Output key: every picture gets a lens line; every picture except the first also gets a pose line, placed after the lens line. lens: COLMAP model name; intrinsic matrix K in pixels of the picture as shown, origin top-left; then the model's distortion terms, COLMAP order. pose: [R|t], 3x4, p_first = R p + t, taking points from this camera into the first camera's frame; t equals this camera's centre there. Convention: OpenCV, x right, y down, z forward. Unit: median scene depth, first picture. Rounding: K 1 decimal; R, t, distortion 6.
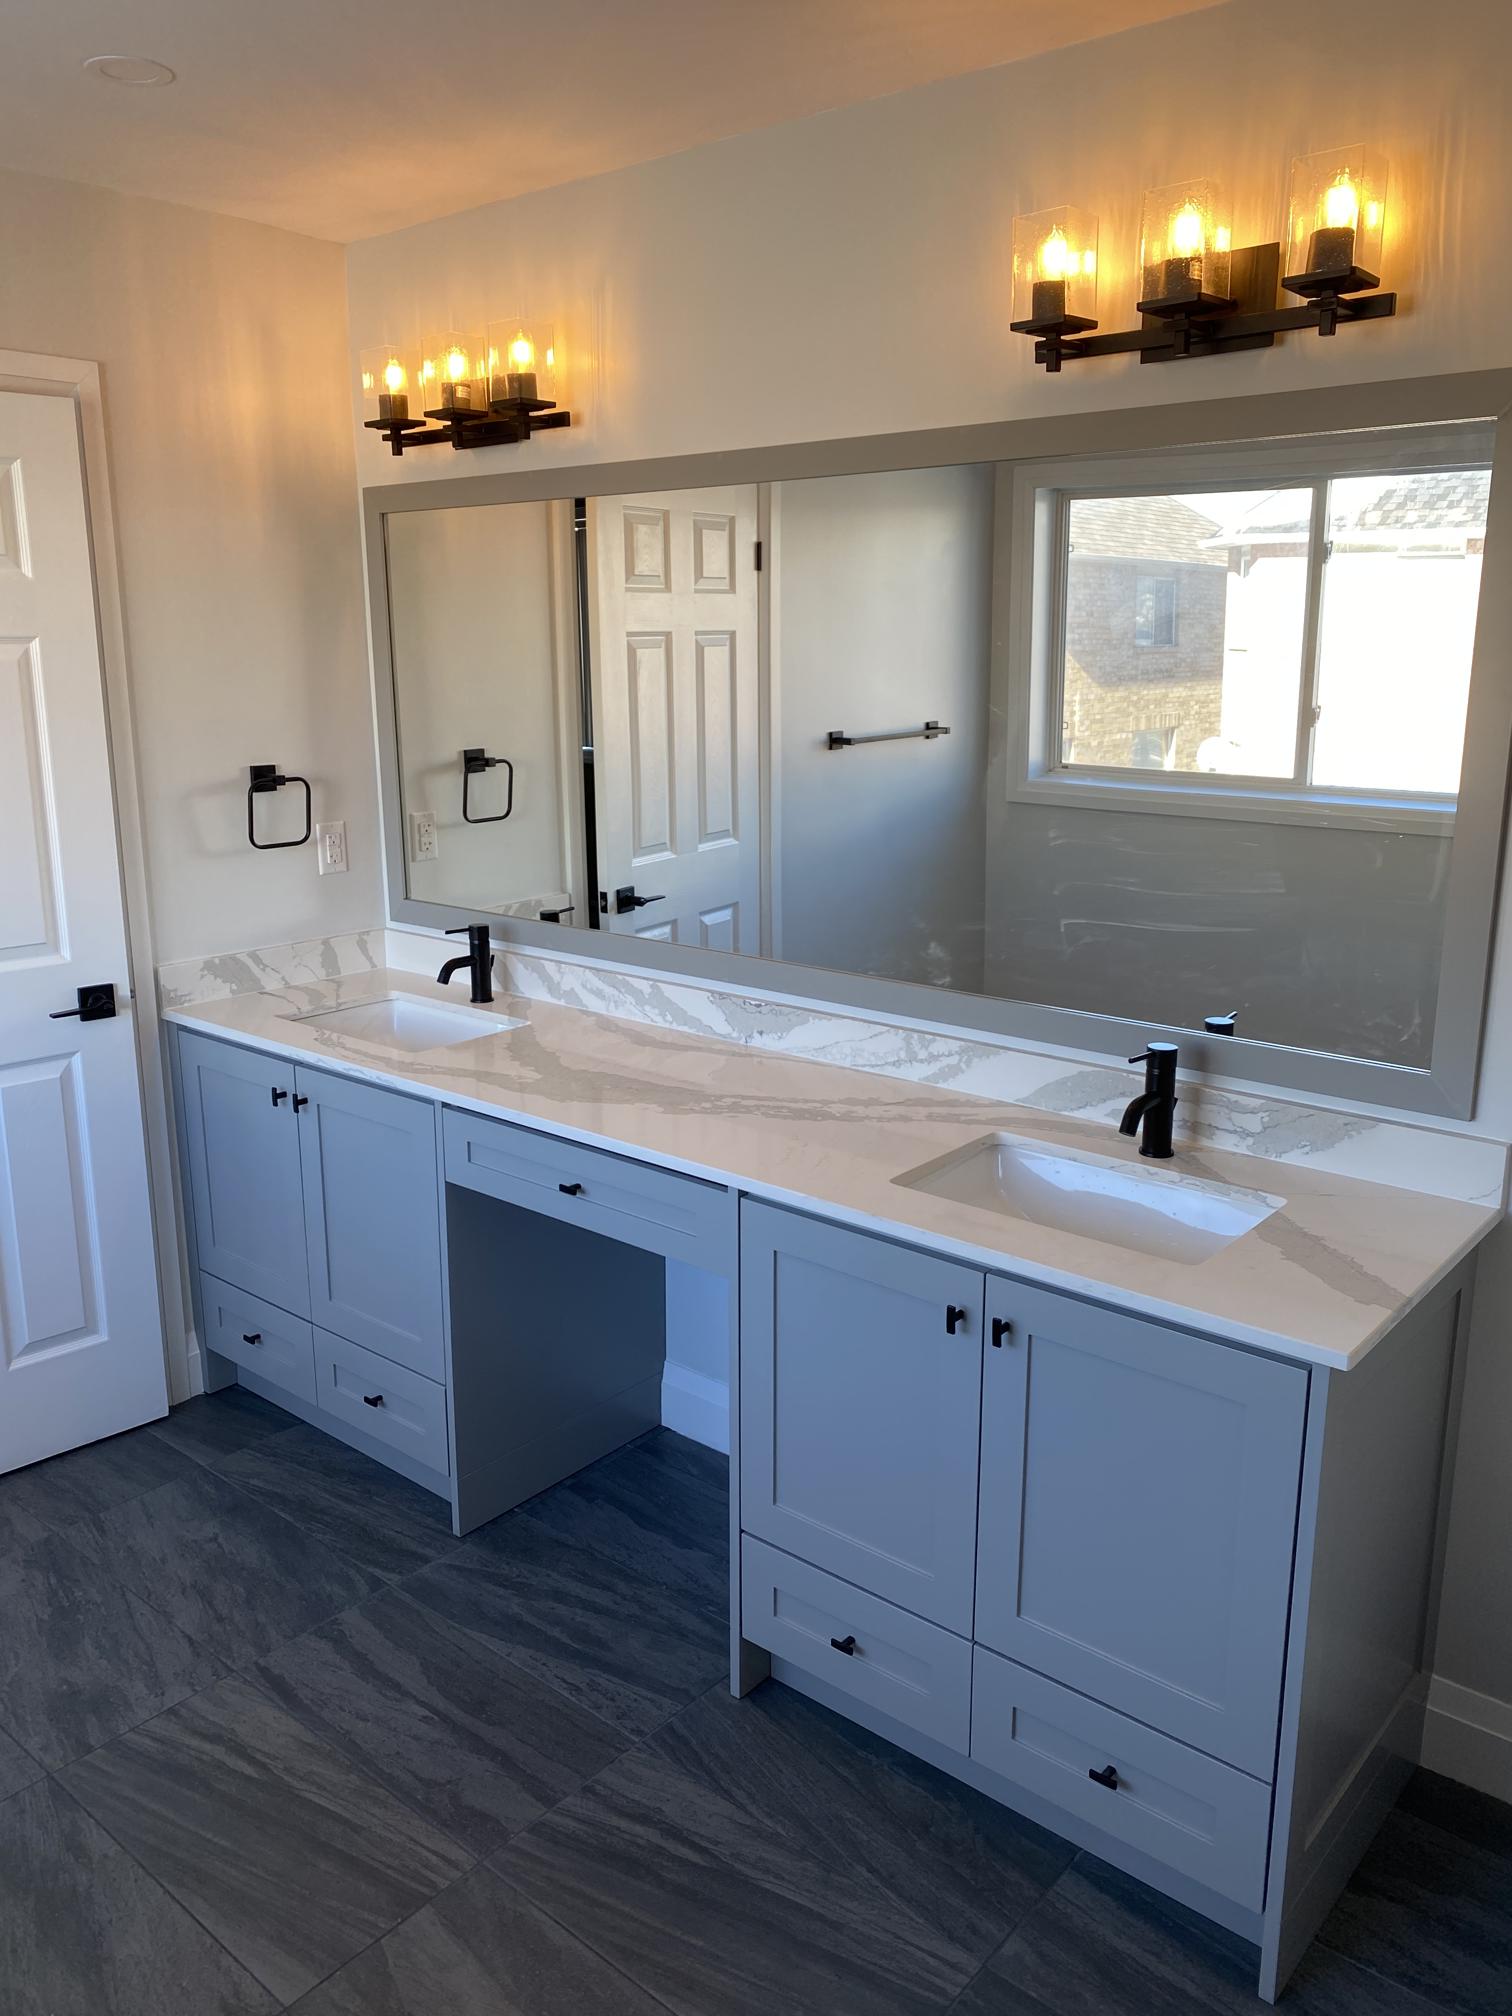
lens RADIAL K [[1549.7, 0, 731.7], [0, 1549.7, 991.7], [0, 0, 1]] dist [0.012946, -0.003859]
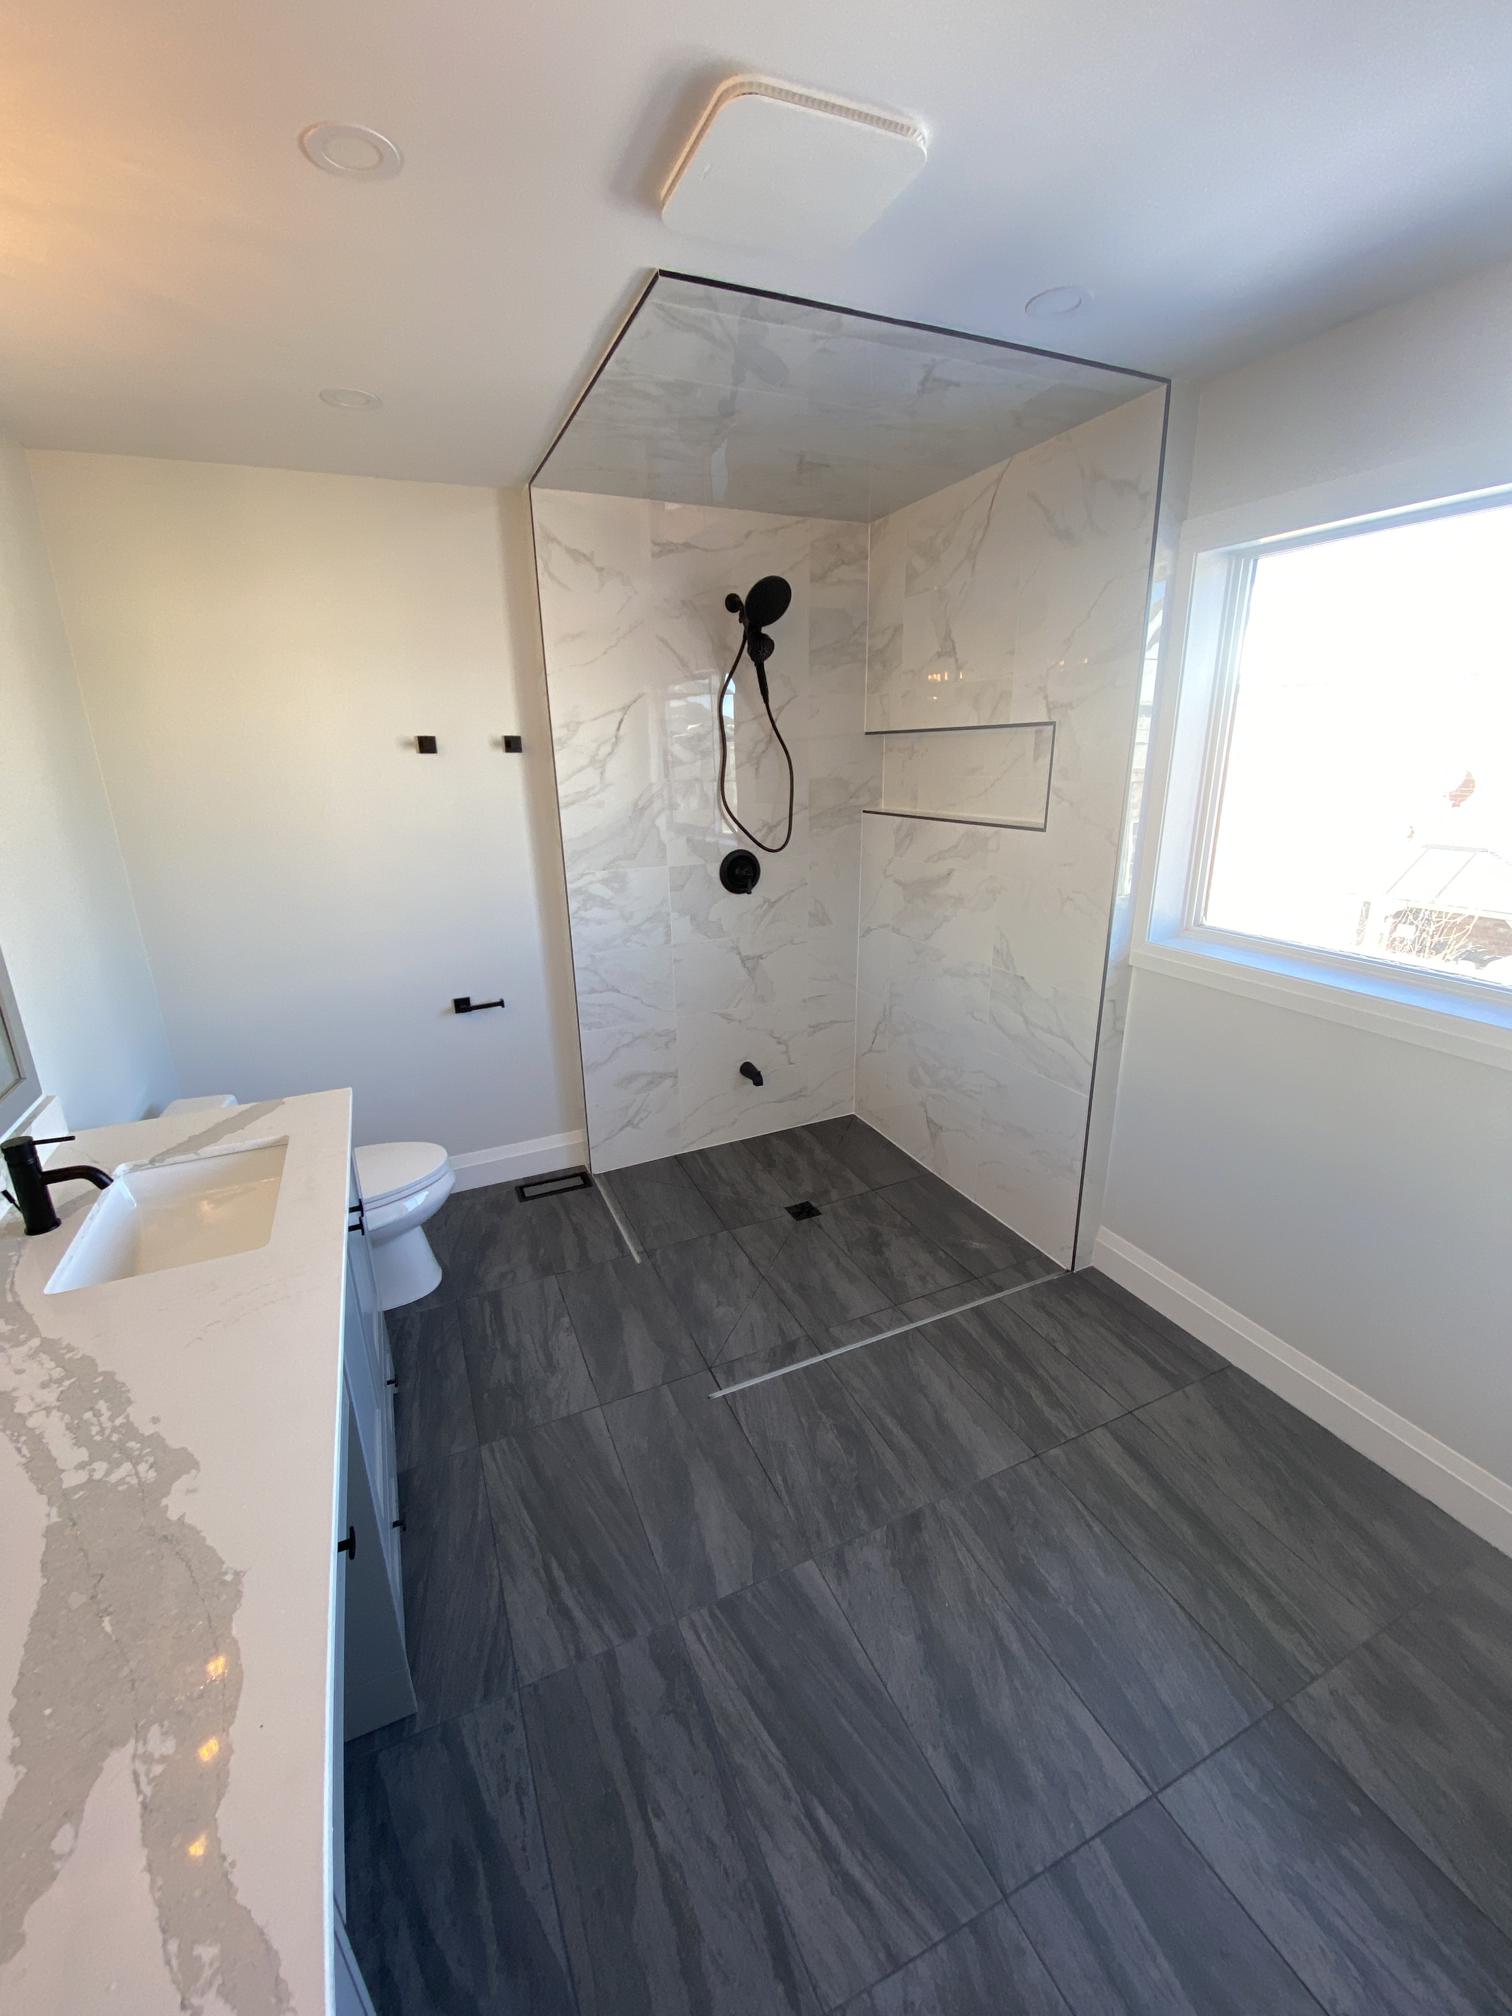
lens RADIAL K [[809.1, 0, 742.9], [0, 809.1, 1010.5], [0, 0, 1]] dist [0.035721, -0.026684]
pose [[-0.902272, -0.110473, 0.416775, -0.400314], [0.119756, 0.864377, 0.488376, -0.251661], [-0.414203, 0.490559, -0.766673, 1.083727]]
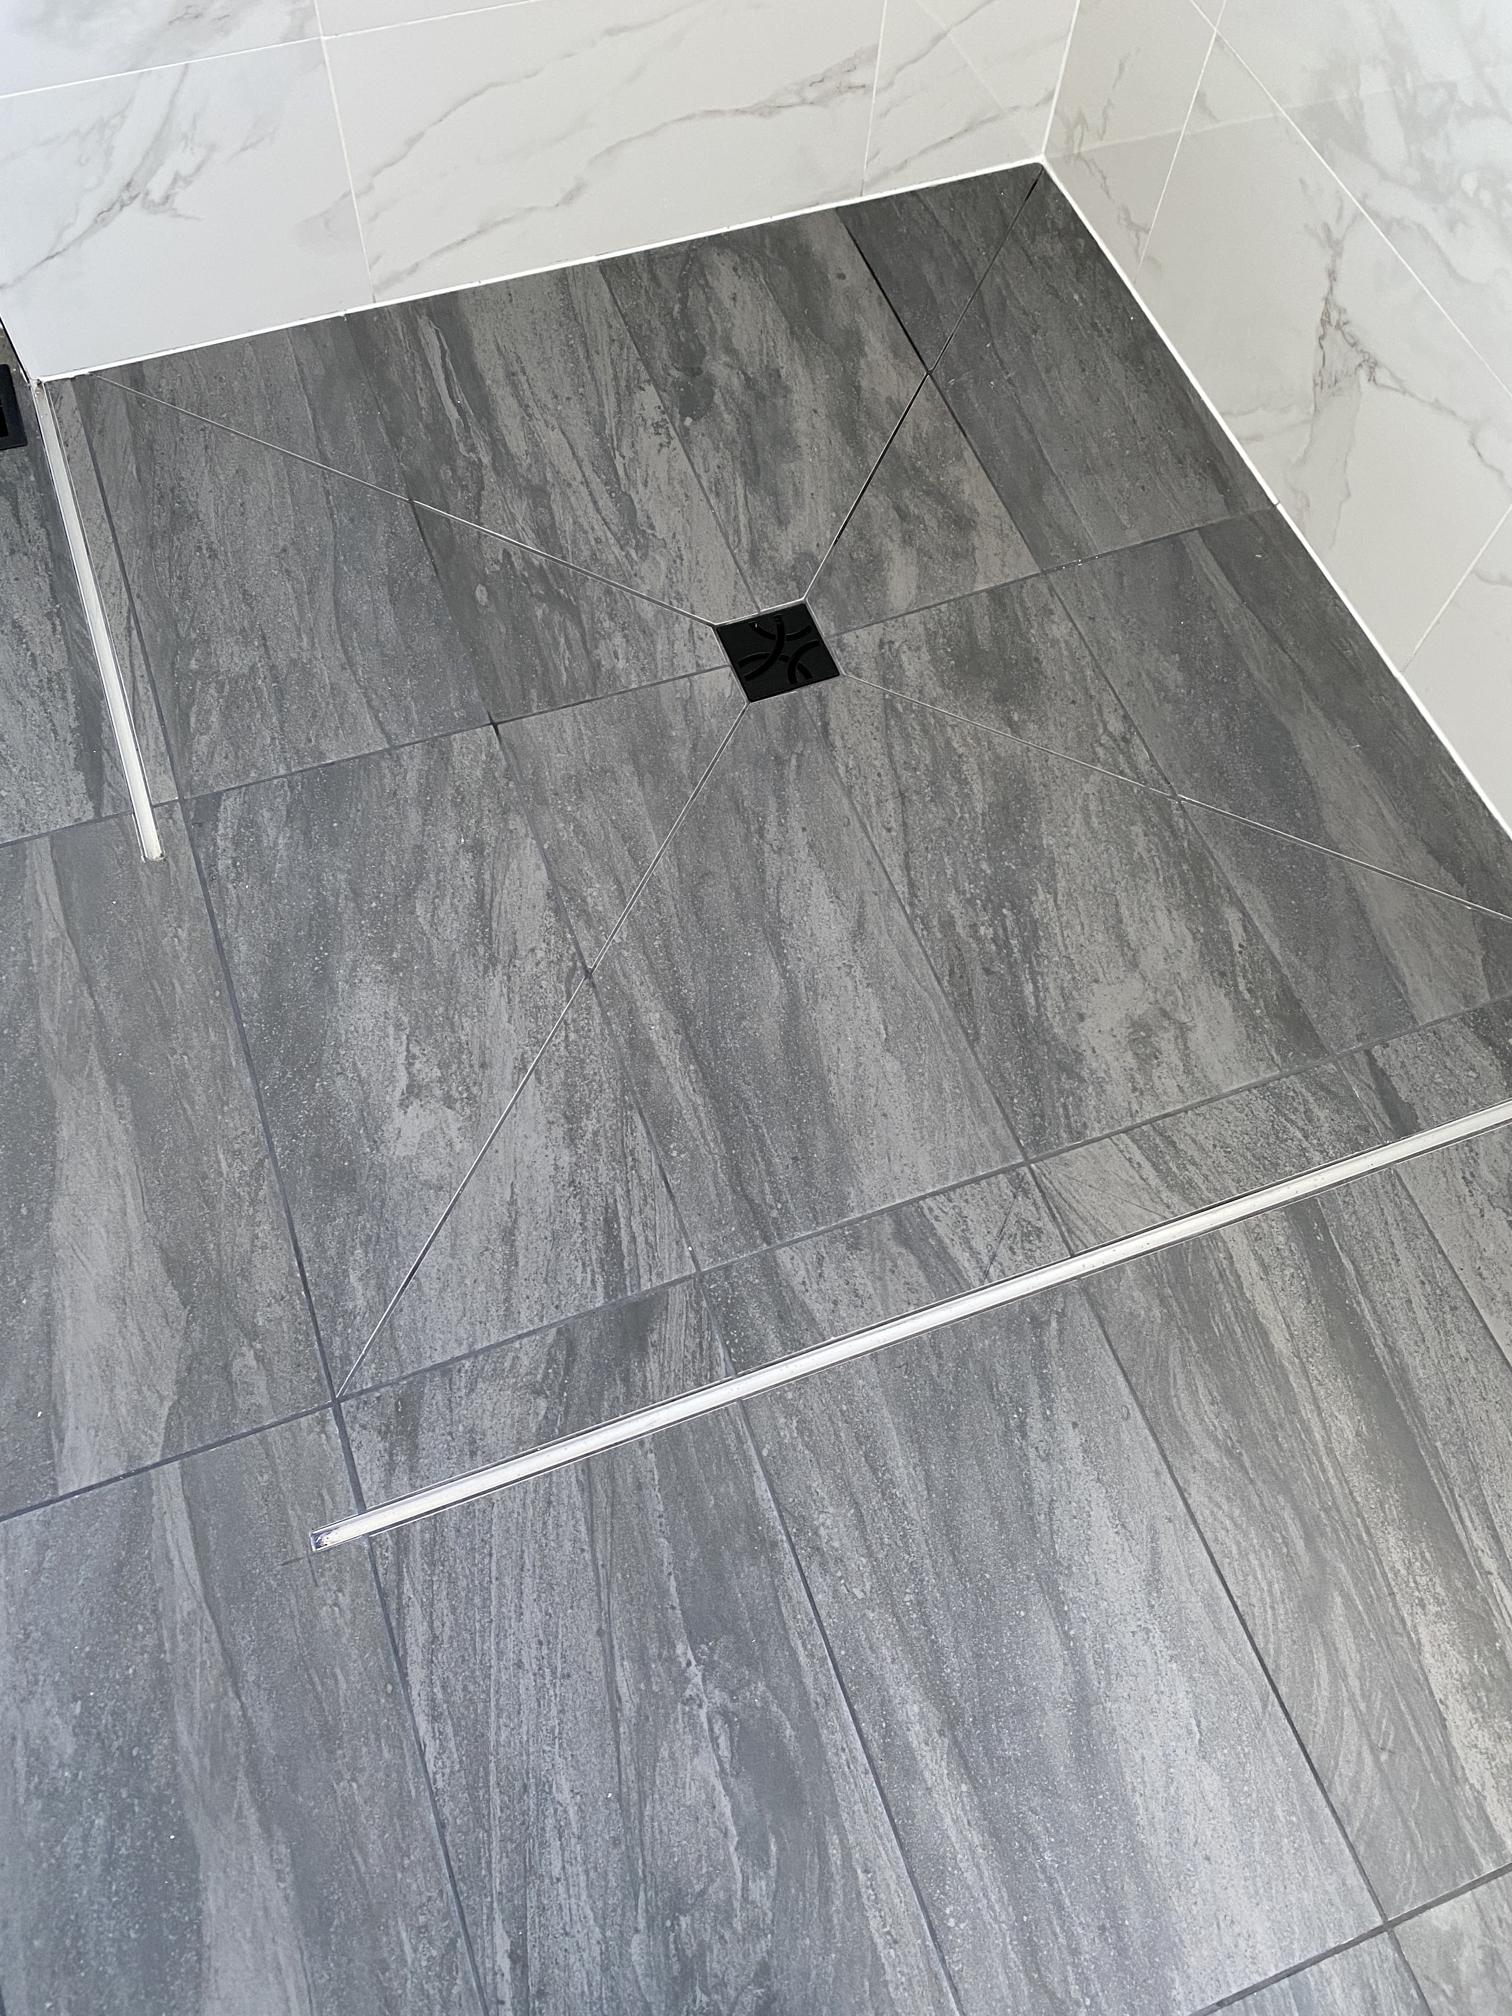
lens RADIAL K [[1549.7, 0, 731.7], [0, 1549.7, 991.7], [0, 0, 1]] dist [0.012946, -0.003859]
pose [[-0.874653, -0.446909, 0.187764, -0.178604], [0.070629, 0.265718, 0.961460, 0.026975], [-0.479577, 0.854205, -0.200847, 0.527822]]
